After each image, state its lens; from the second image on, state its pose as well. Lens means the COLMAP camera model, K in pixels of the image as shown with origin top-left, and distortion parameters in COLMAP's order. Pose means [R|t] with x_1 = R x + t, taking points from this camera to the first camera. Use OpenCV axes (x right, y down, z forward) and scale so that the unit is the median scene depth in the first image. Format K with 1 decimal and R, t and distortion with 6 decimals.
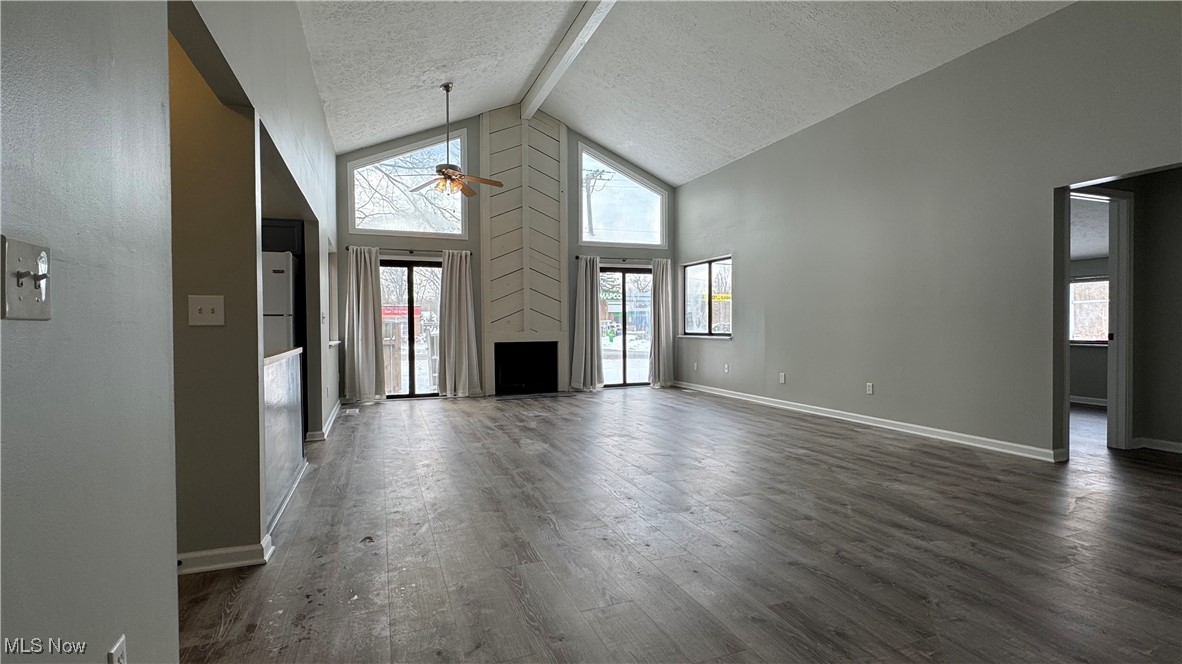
lens RADIAL K [[546.9, 0, 593.2], [0, 546.9, 330.6], [0, 0, 1]] dist [-0.003734, 0.001016]
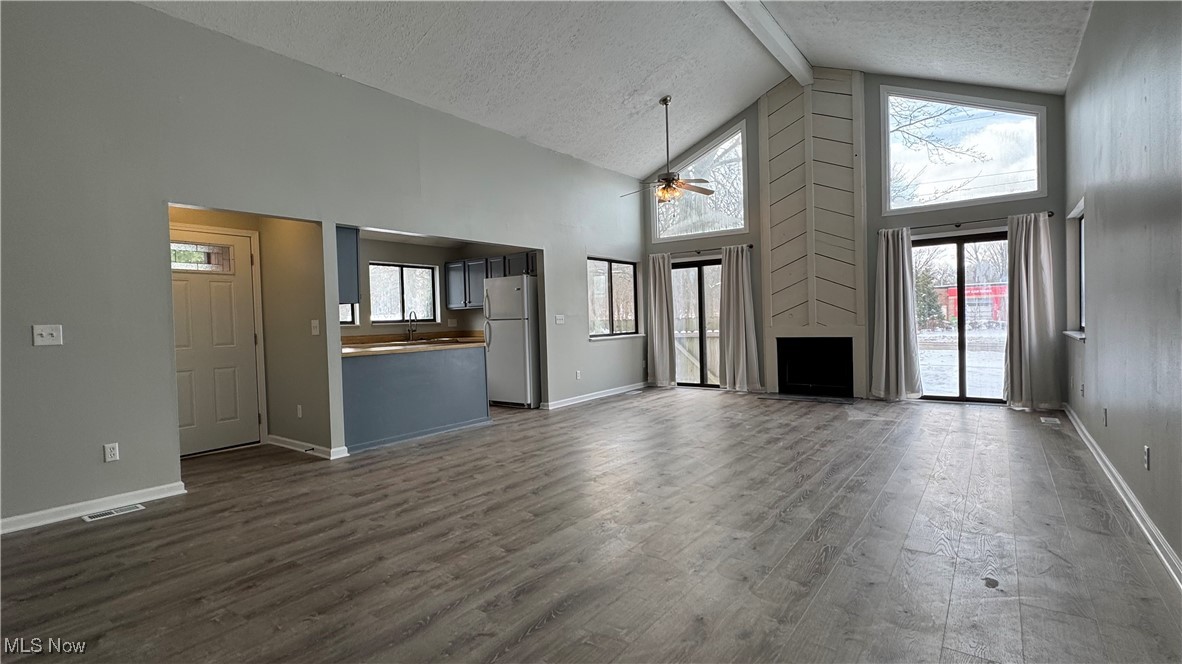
lens RADIAL K [[546.9, 0, 591.4], [0, 546.9, 332.3], [0, 0, 1]] dist [-0.003734, 0.001016]
pose [[0.530675, 0.012346, -0.847485, 0.447053], [0.016022, 0.999569, 0.024594, -0.015323], [0.847424, -0.026630, 0.530249, 0.230061]]
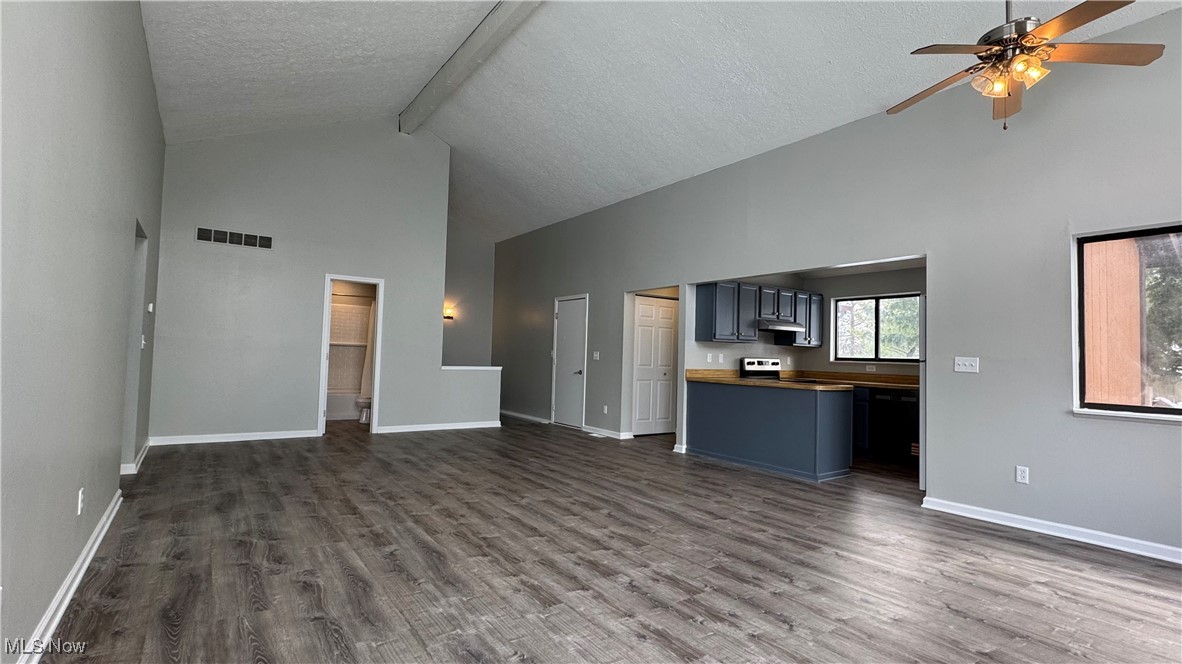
lens RADIAL K [[546.9, 0, 593.2], [0, 546.9, 324.3], [0, 0, 1]] dist [-0.003734, 0.001016]
pose [[-0.967611, -0.035520, -0.249936, 0.146217], [-0.024892, 0.998652, -0.045556, -0.021132], [0.251217, -0.037859, -0.967190, 1.061832]]
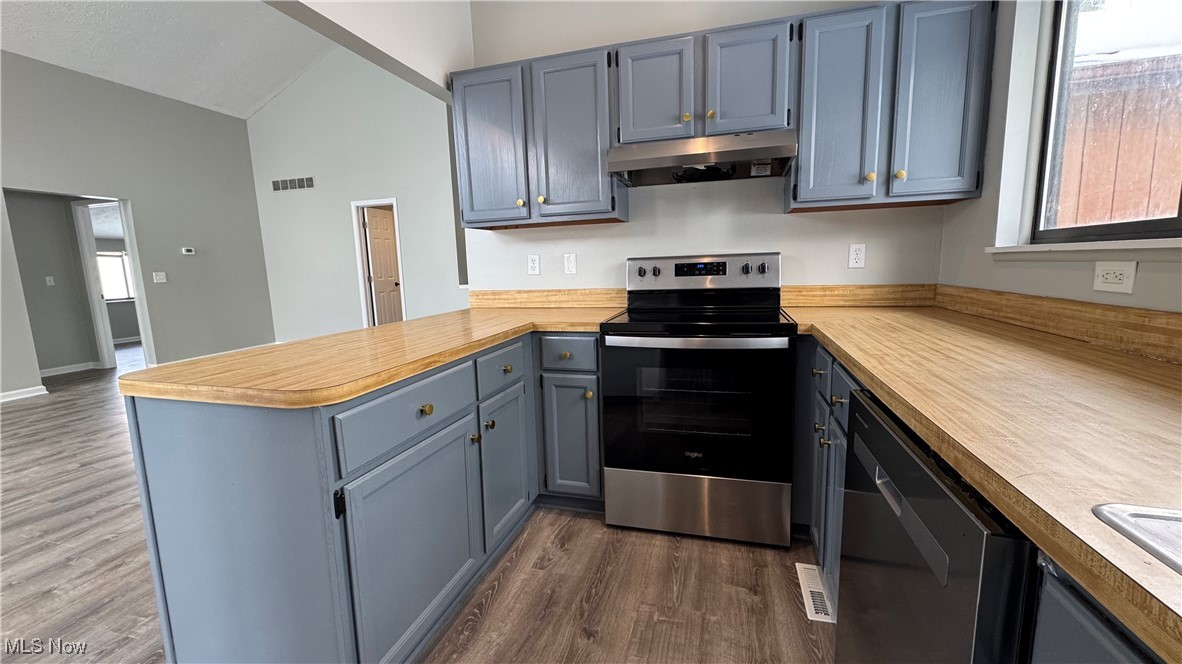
lens RADIAL K [[475.0, 0, 586.5], [0, 475.0, 332.4], [0, 0, 1]] dist [-0.002389, 0.000437]
pose [[-0.789003, -0.055594, 0.611868, -0.468484], [0.044199, 0.988181, 0.146780, -0.012703], [-0.612797, 0.142854, -0.777221, 0.532676]]
